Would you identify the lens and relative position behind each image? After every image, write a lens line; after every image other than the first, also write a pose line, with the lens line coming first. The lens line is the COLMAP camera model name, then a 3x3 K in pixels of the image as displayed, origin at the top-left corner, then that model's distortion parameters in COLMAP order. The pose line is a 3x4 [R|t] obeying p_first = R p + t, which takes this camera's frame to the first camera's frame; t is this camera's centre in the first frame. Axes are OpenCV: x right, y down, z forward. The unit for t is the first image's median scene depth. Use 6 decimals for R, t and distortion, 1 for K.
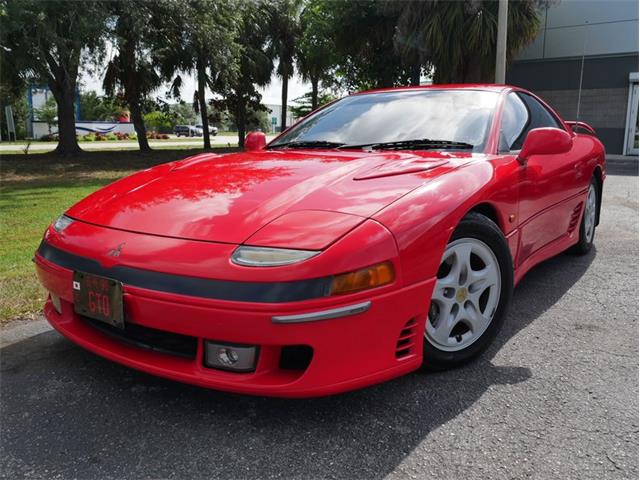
lens RADIAL K [[540.7, 0, 320.0], [0, 540.7, 240.0], [0, 0, 1]] dist [-0.001538, -0.003439]
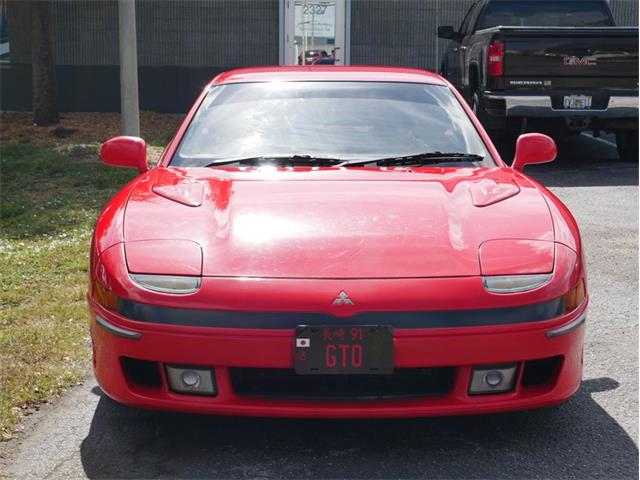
lens RADIAL K [[1268.1, 0, 320.0], [0, 1268.1, 240.0], [0, 0, 1]] dist [0.017131, 0.205340]
pose [[0.805444, -0.075961, 0.587784, -1.459106], [0.103008, 0.994601, -0.012618, -0.050383], [-0.583651, 0.070709, 0.808920, -0.660793]]
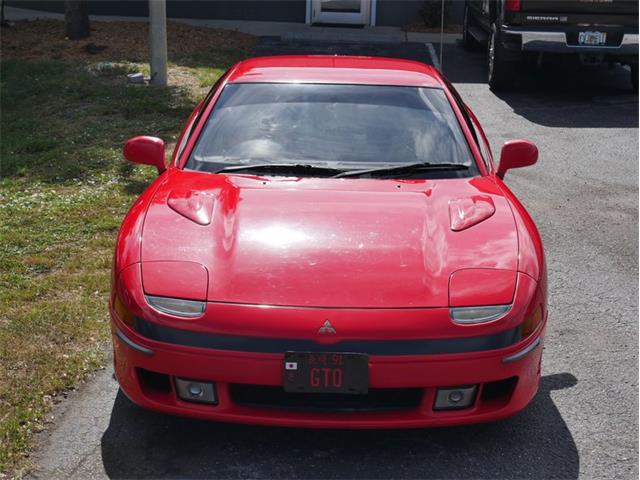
lens RADIAL K [[1268.1, 0, 320.0], [0, 1268.1, 240.0], [0, 0, 1]] dist [0.017131, 0.205340]
pose [[0.821650, -0.112541, 0.558772, -1.547405], [0.078079, 0.993296, 0.085246, -0.323110], [-0.564619, -0.026415, 0.824929, -0.947080]]
